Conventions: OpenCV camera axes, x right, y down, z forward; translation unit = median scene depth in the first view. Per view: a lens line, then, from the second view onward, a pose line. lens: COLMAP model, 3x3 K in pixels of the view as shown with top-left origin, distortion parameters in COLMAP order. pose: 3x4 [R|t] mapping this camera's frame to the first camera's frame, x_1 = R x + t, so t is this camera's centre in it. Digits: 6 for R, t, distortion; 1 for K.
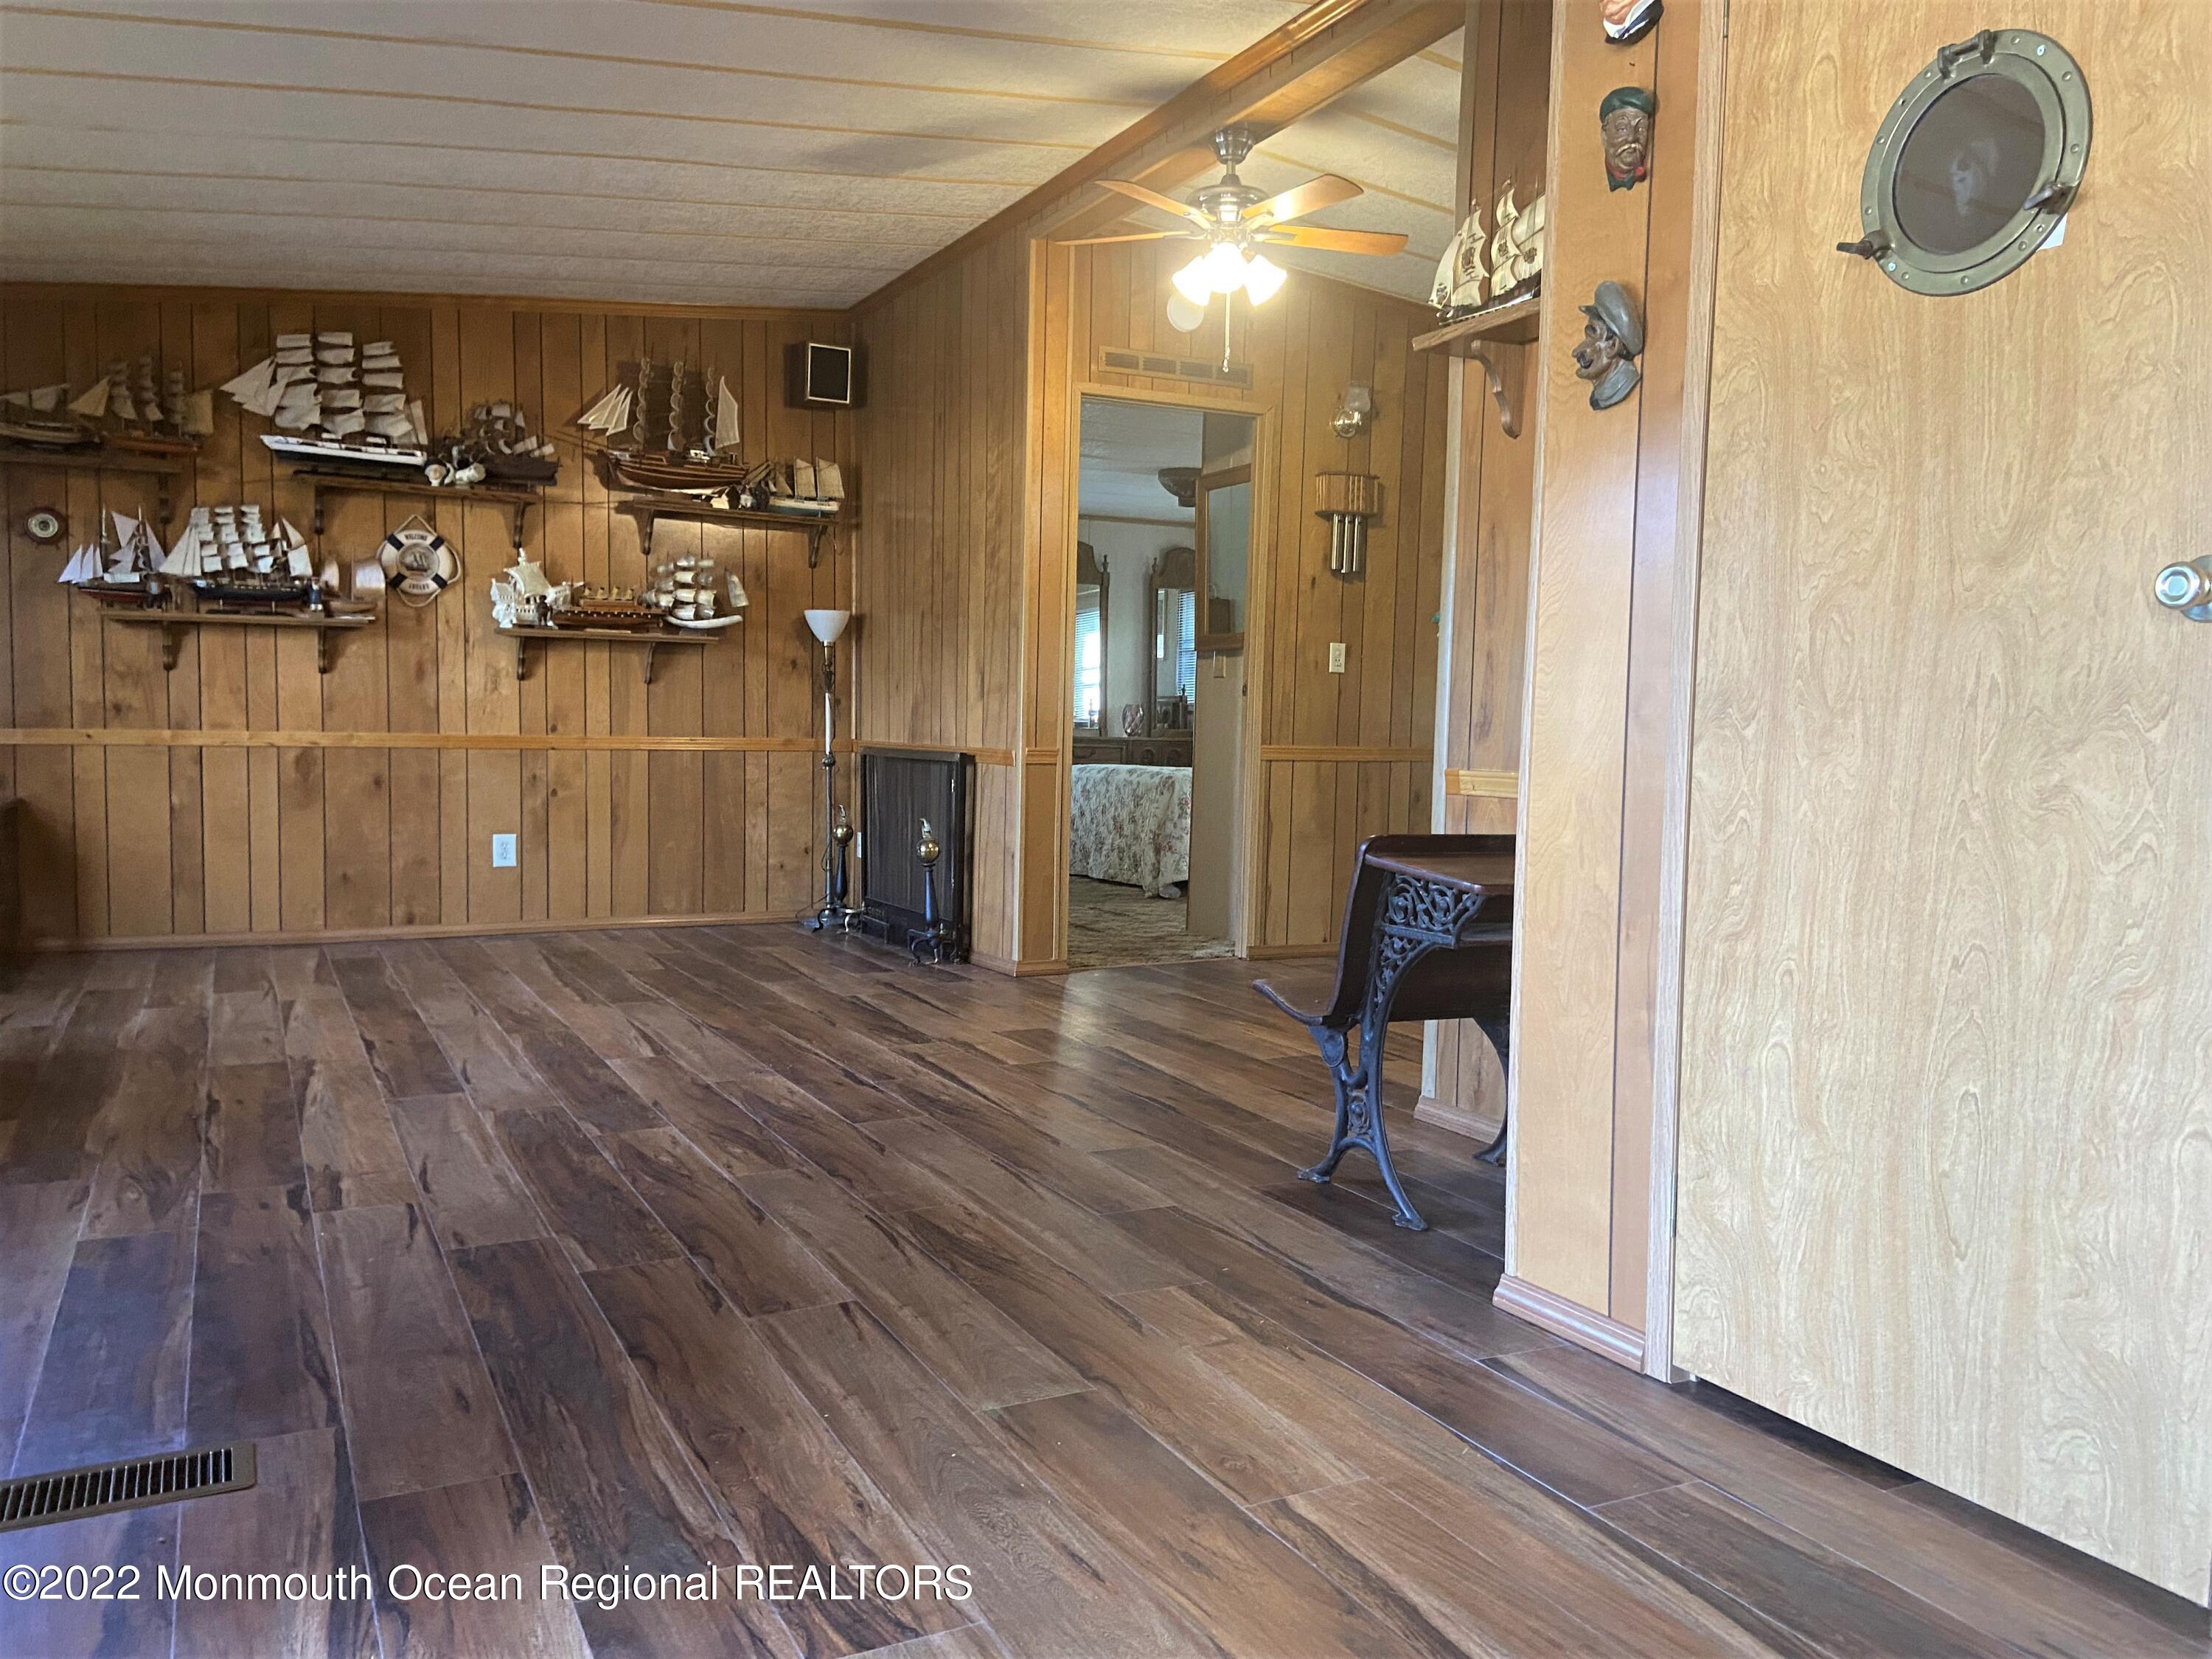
lens RADIAL K [[1662.4, 0, 1103.5], [0, 1662.4, 836.5], [0, 0, 1]] dist [0.132742, -0.168442]
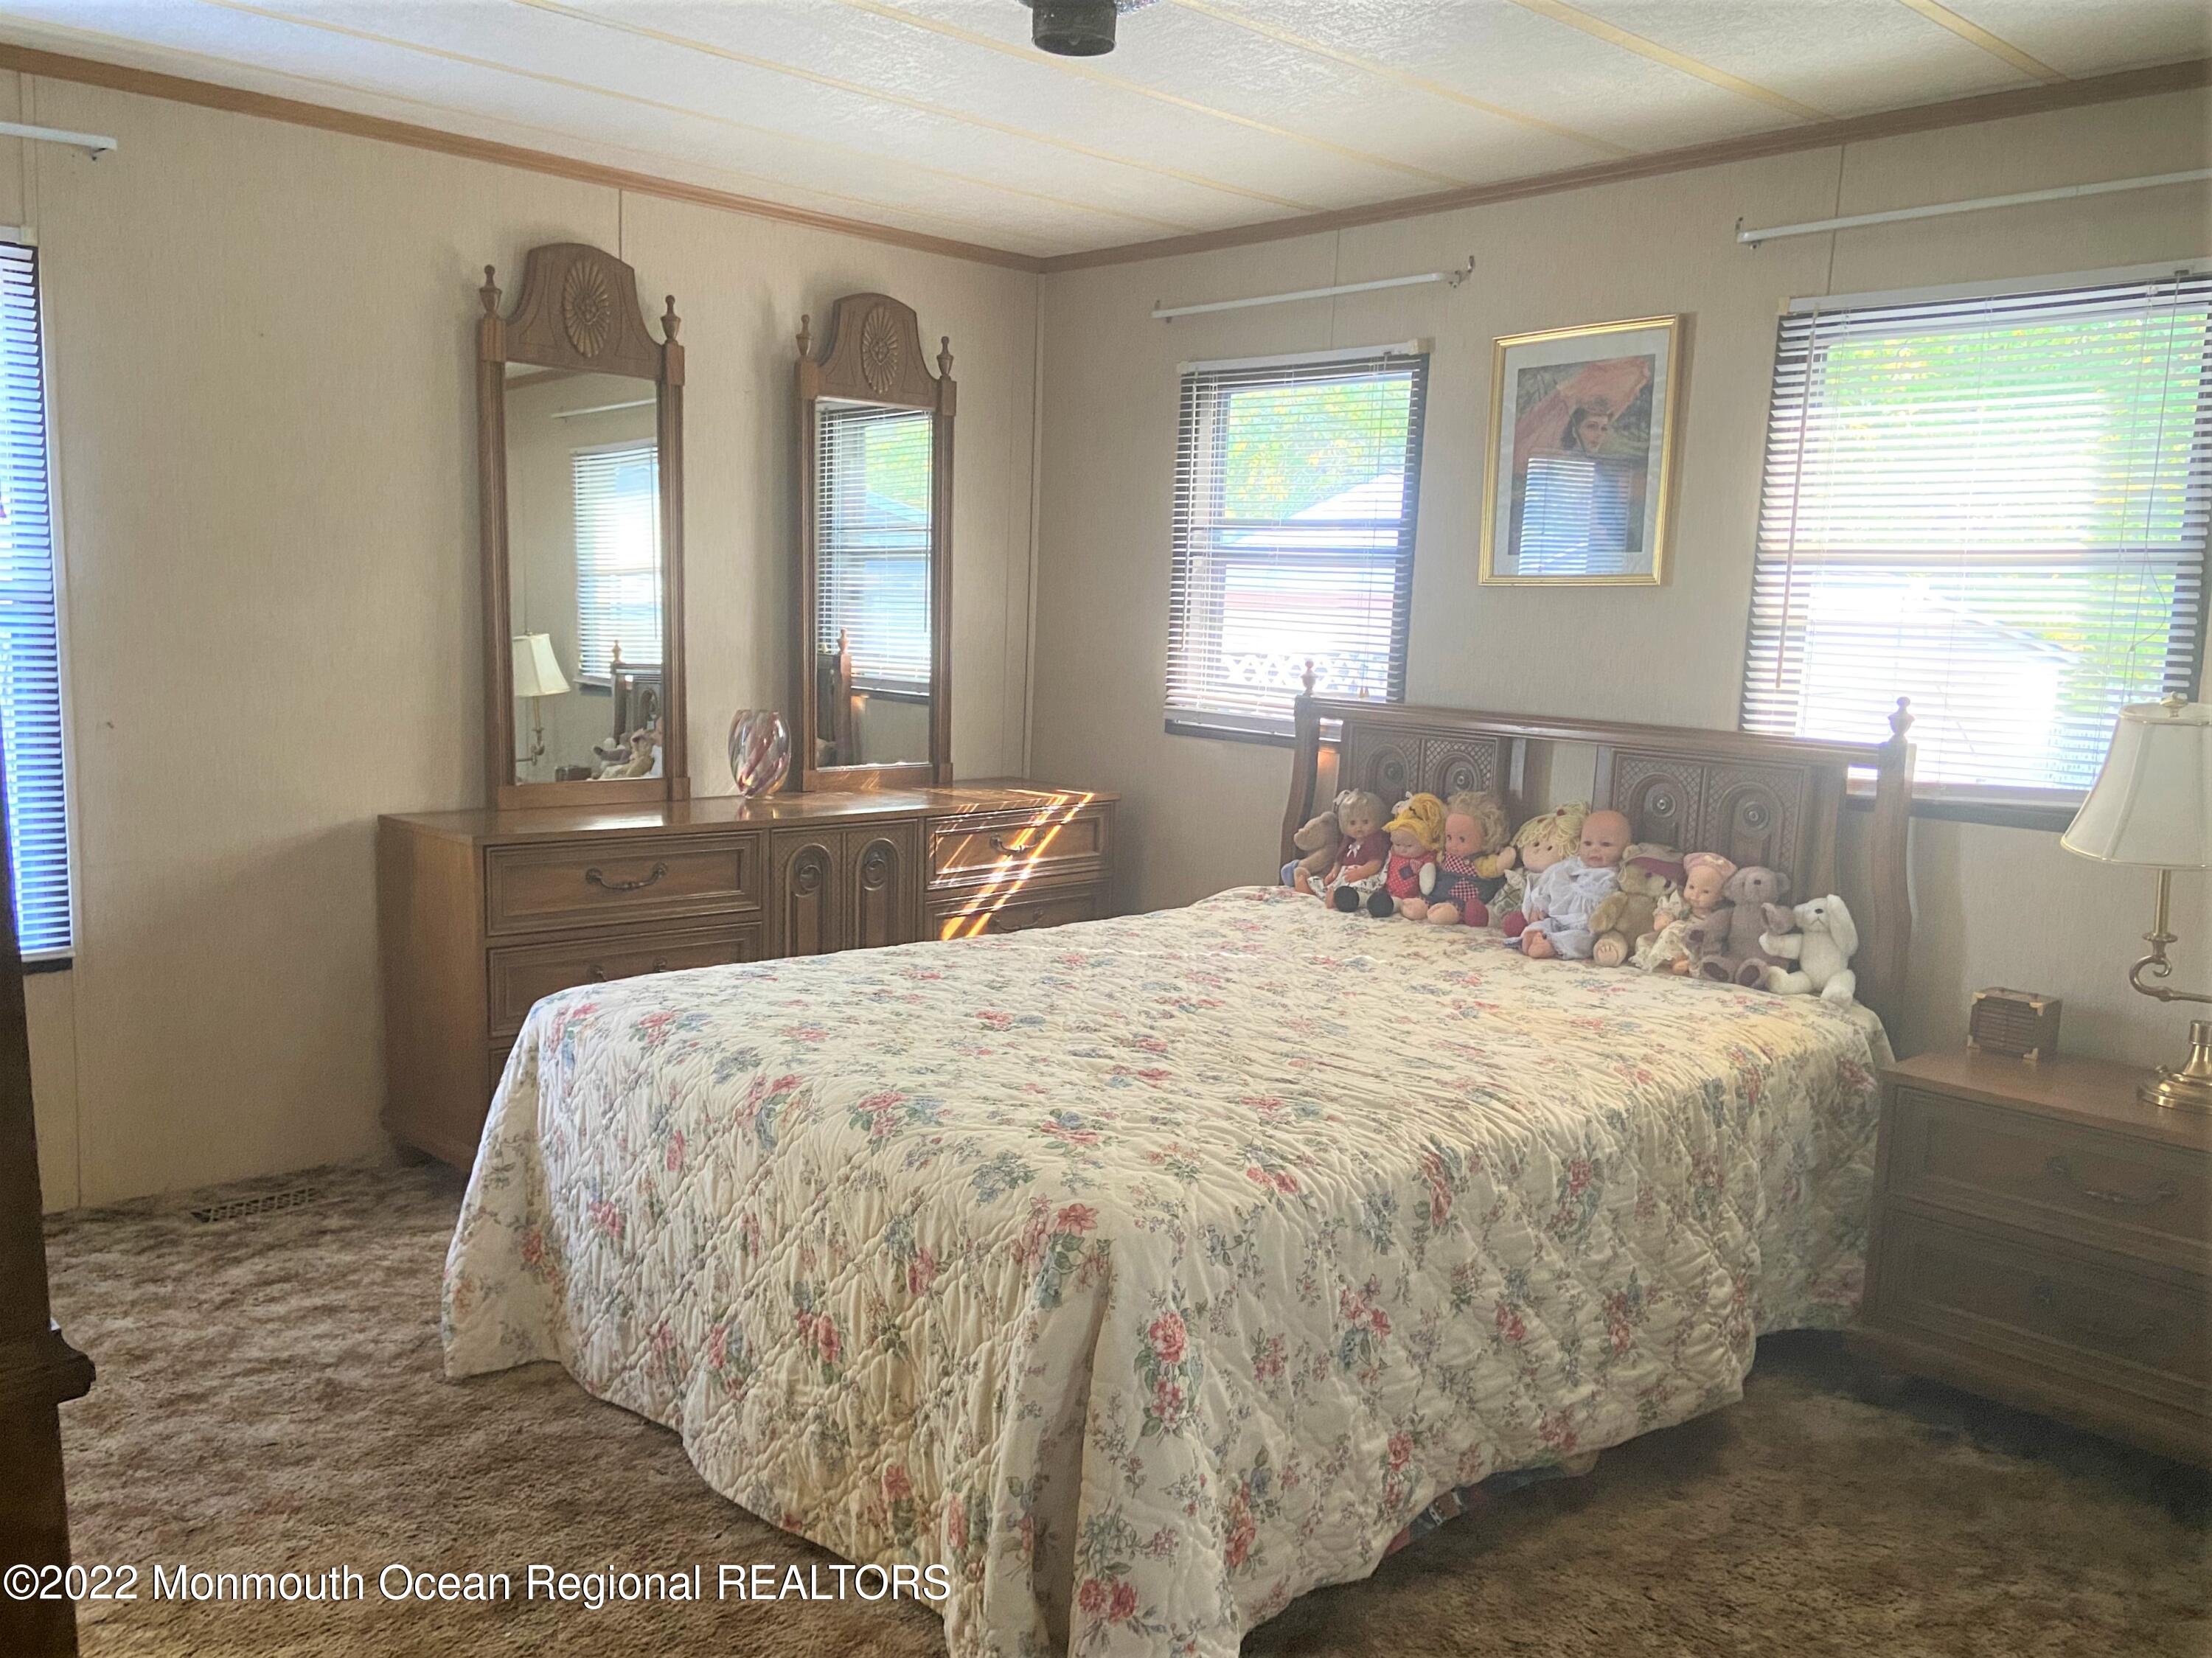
lens RADIAL K [[1712.9, 0, 1055.0], [0, 1712.9, 835.2], [0, 0, 1]] dist [0.108075, -0.127313]
pose [[0.968837, -0.025066, 0.246429, -0.018466], [0.005059, 0.996662, 0.081486, -0.100799], [-0.247649, -0.077700, 0.965729, 0.753454]]
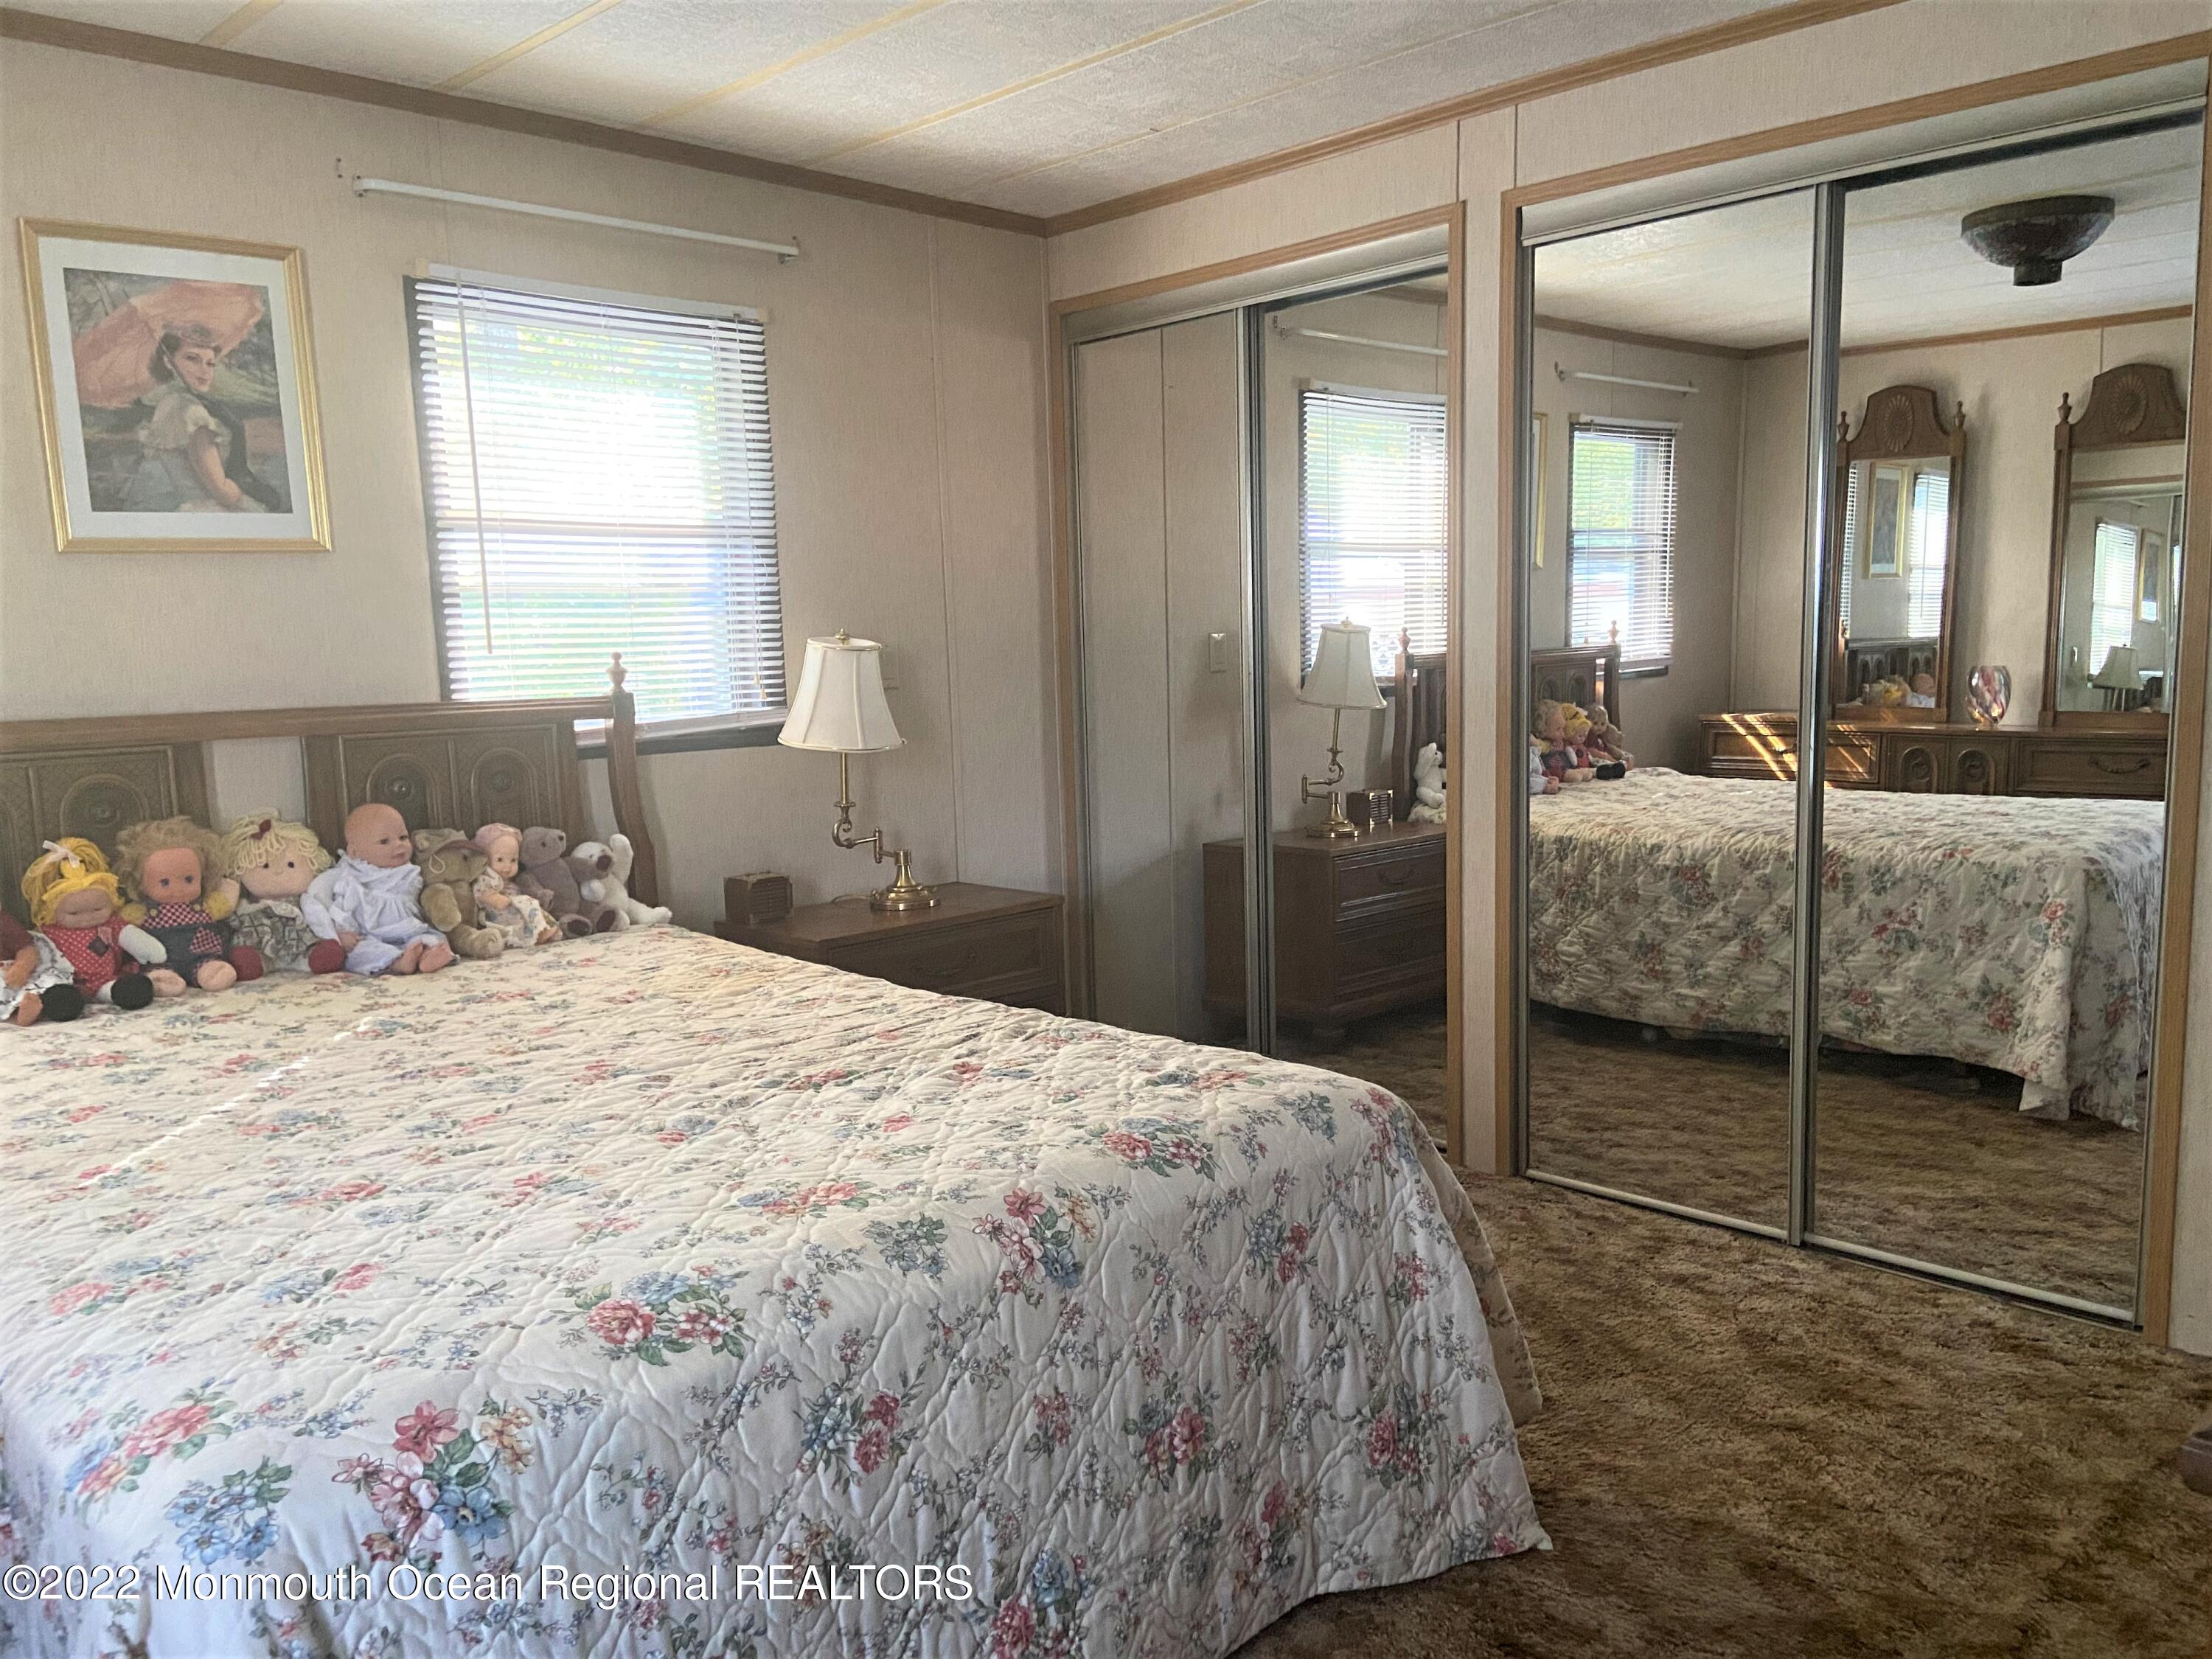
lens RADIAL K [[1664.8, 0, 1106.9], [0, 1664.8, 850.7], [0, 0, 1]] dist [0.140458, -0.185873]
pose [[-0.270722, -0.146152, 0.951498, -0.166790], [0.079377, 0.981653, 0.173368, -0.112167], [-0.959379, 0.122462, -0.254154, 1.042675]]
